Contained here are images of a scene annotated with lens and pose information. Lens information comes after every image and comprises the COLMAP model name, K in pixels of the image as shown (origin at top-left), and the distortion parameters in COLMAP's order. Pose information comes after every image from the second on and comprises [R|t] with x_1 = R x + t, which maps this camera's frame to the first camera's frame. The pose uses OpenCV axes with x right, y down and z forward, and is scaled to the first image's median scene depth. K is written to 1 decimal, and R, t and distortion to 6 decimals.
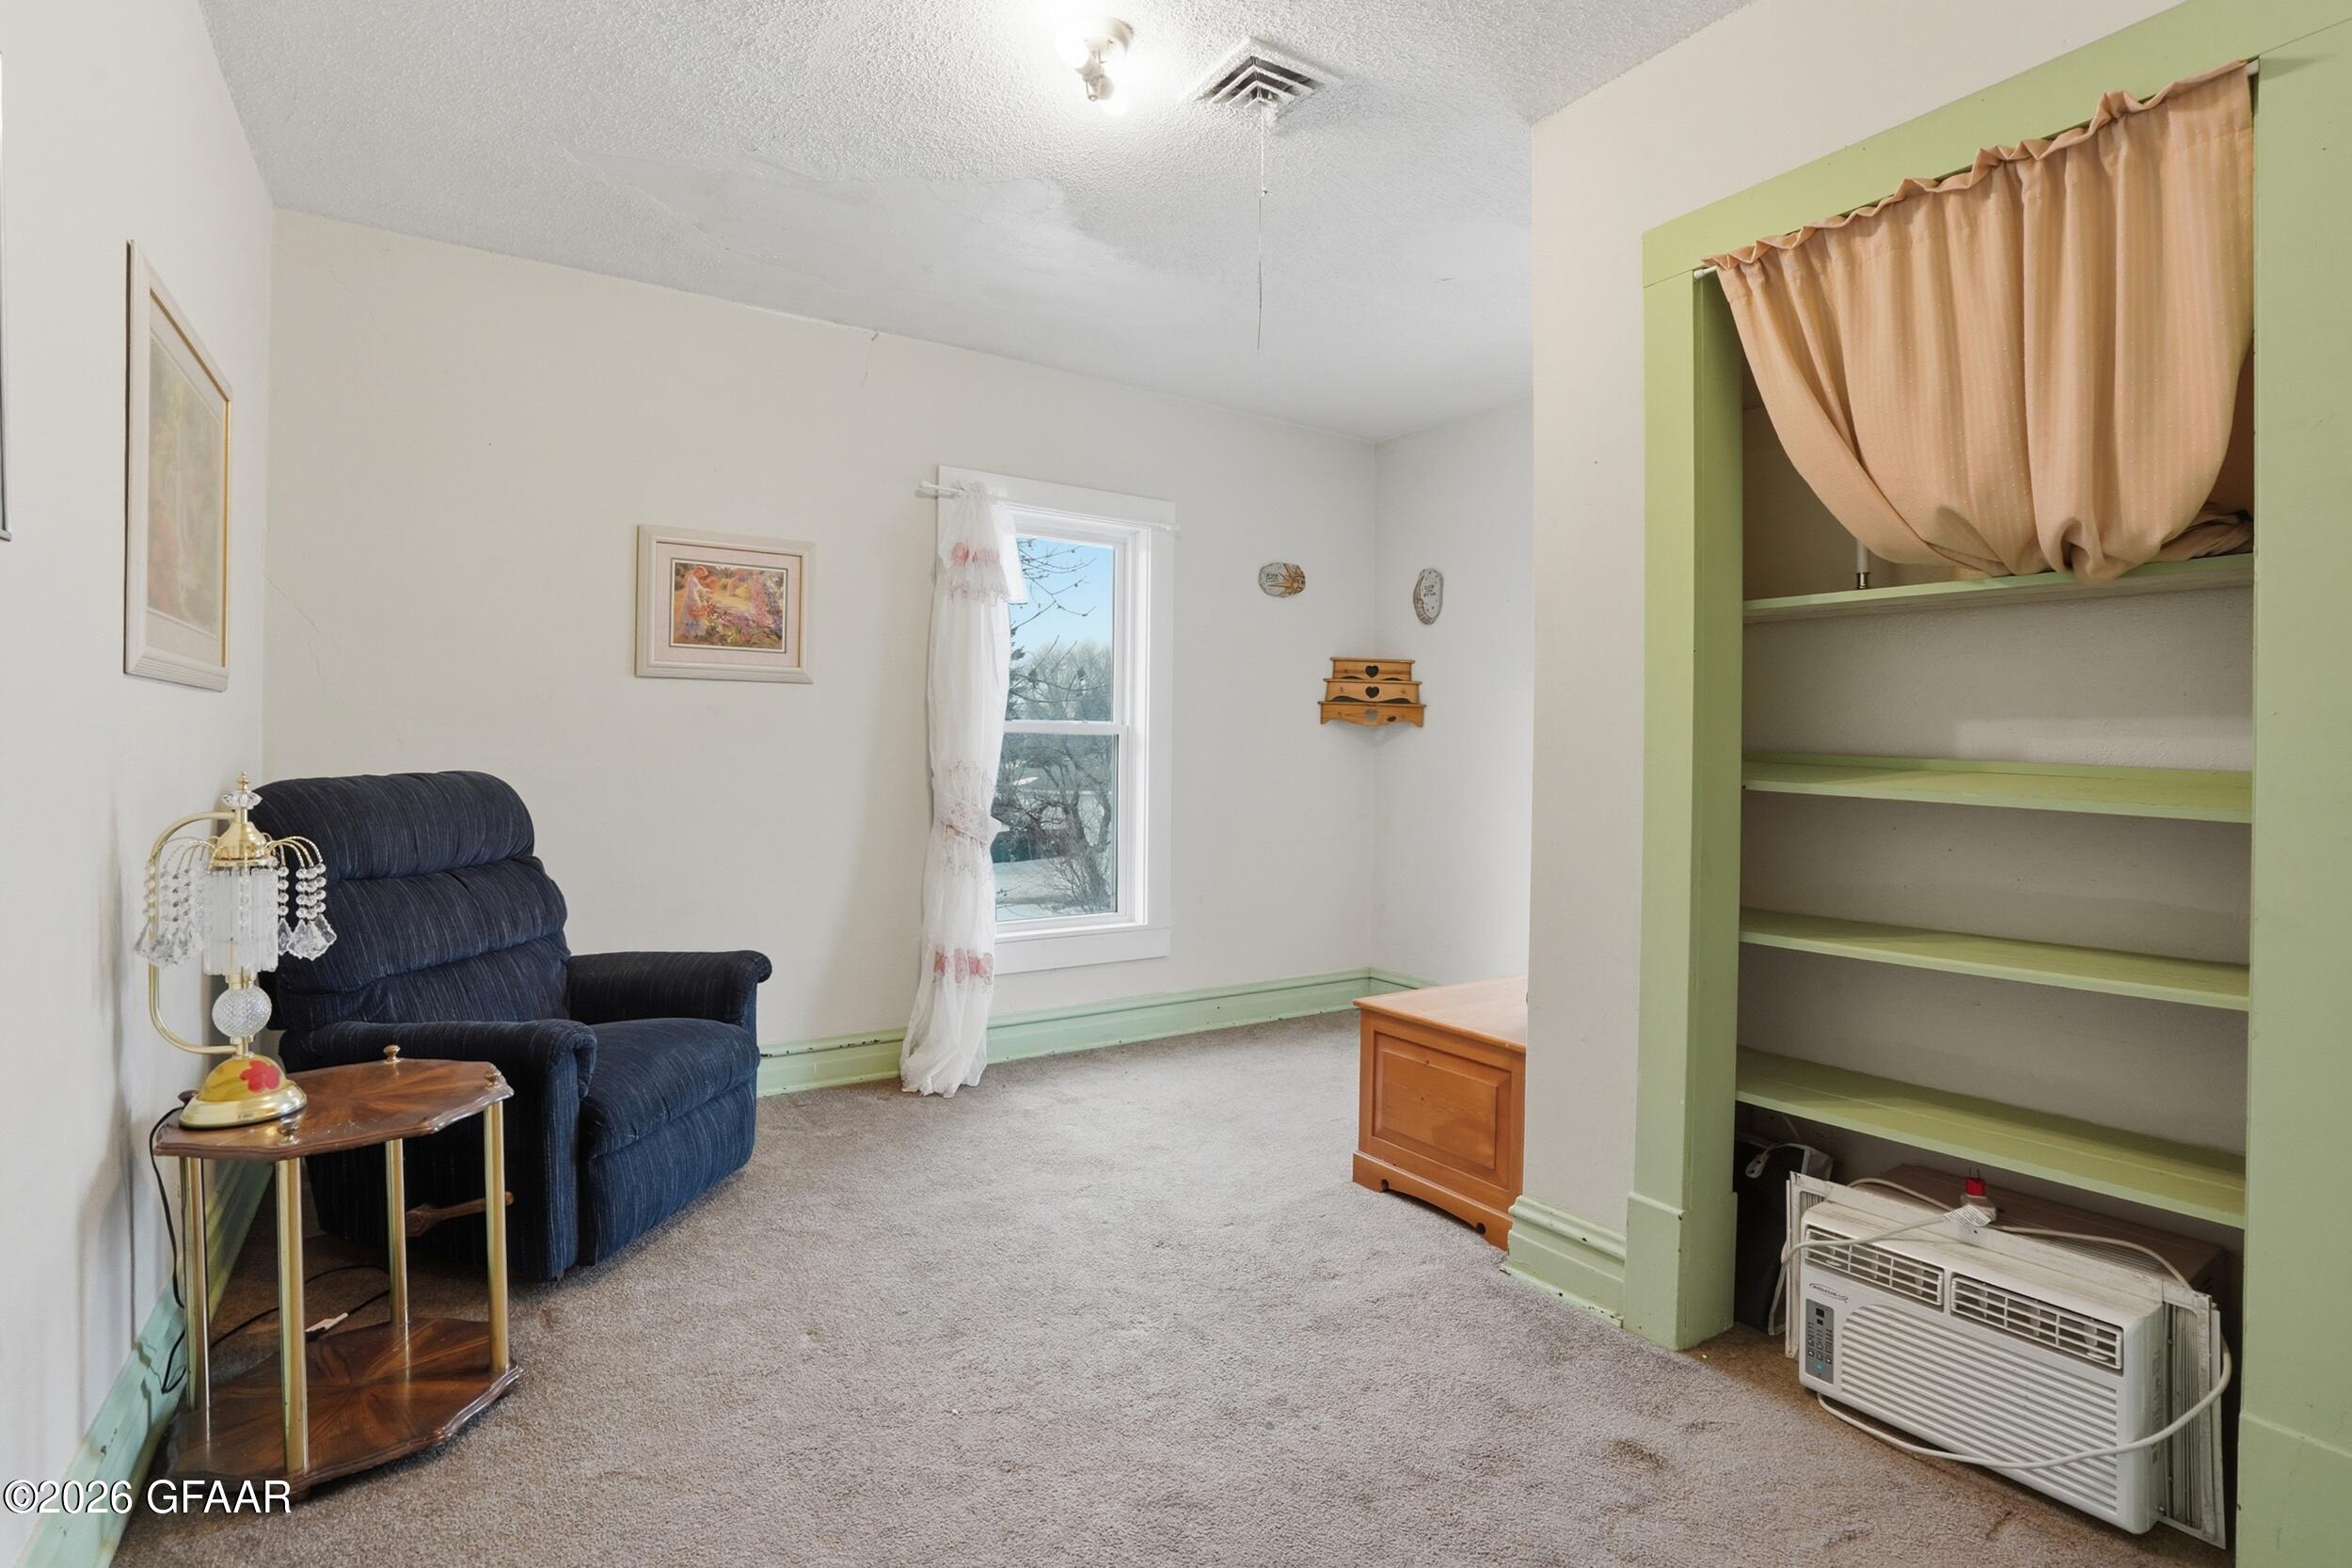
lens RADIAL K [[1123.0, 0, 1197.3], [0, 1123.0, 727.8], [0, 0, 1]] dist [-0.050652, 0.012345]
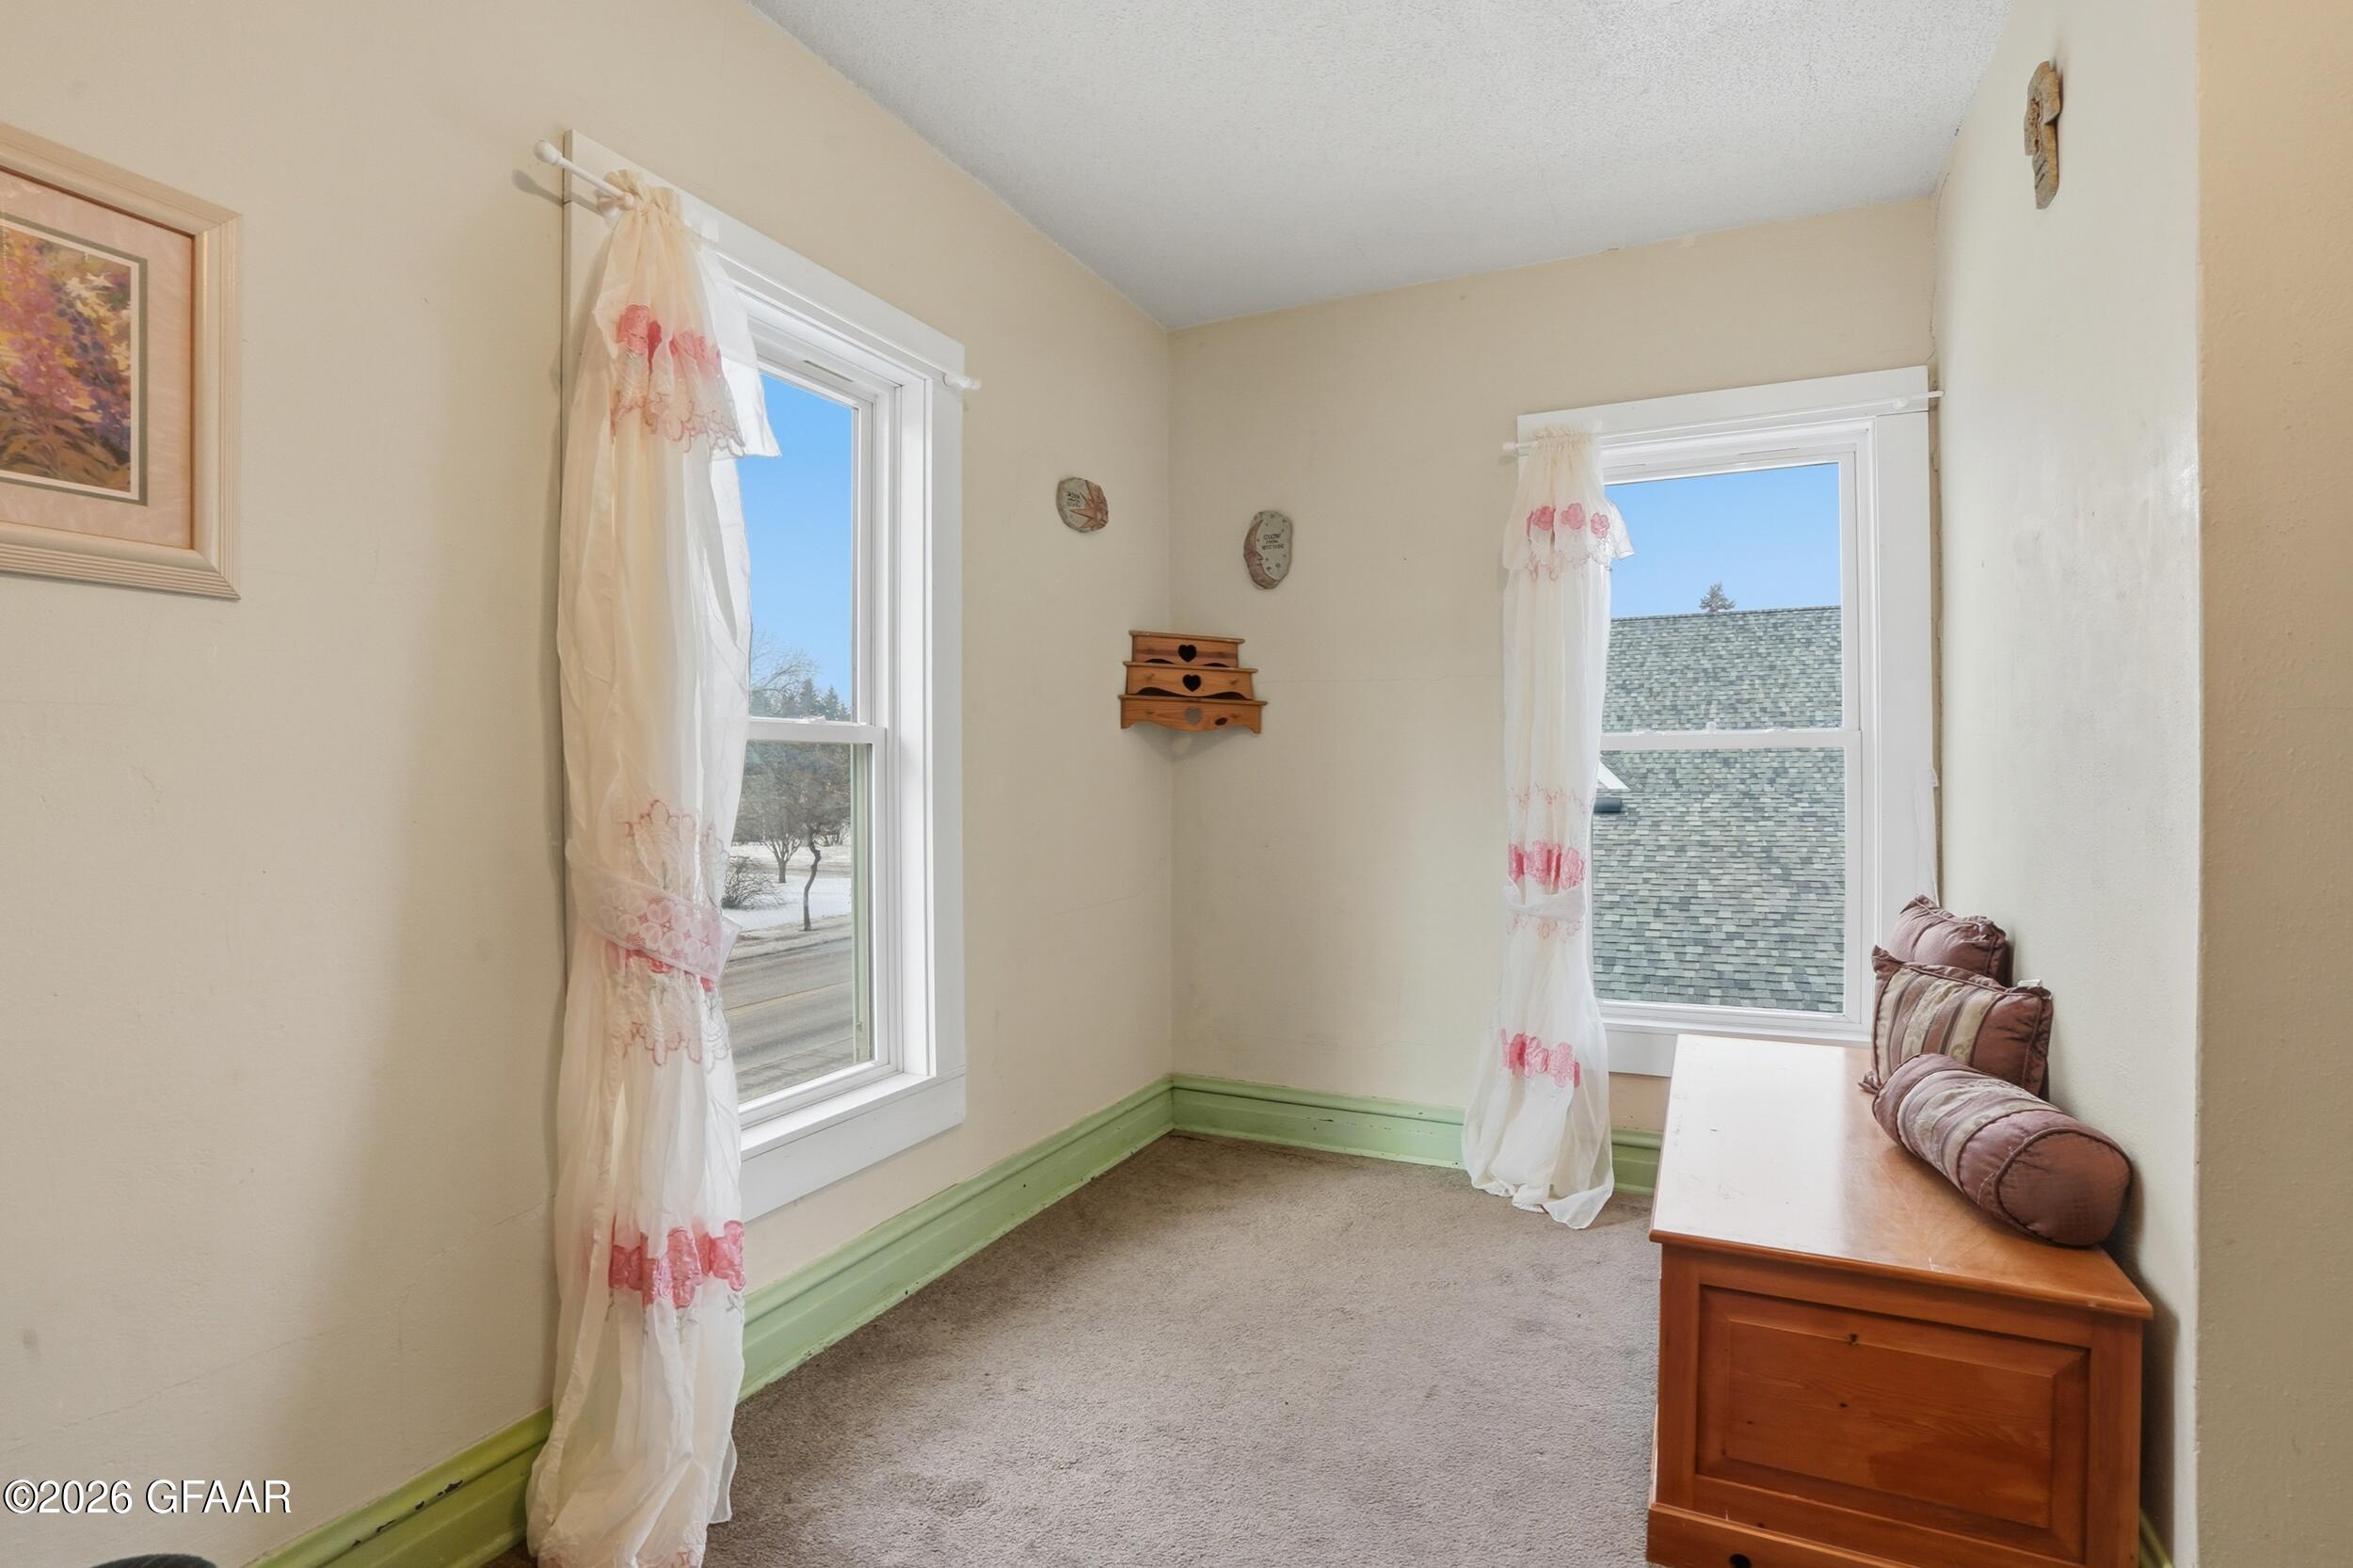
lens RADIAL K [[1099.3, 0, 1176.0], [0, 1099.3, 773.0], [0, 0, 1]] dist [-0.069999, 0.028136]
pose [[0.870011, -0.015943, 0.492774, -0.199421], [0.004488, 0.999692, 0.024419, 0.007951], [-0.493011, -0.019033, 0.869815, 0.438155]]
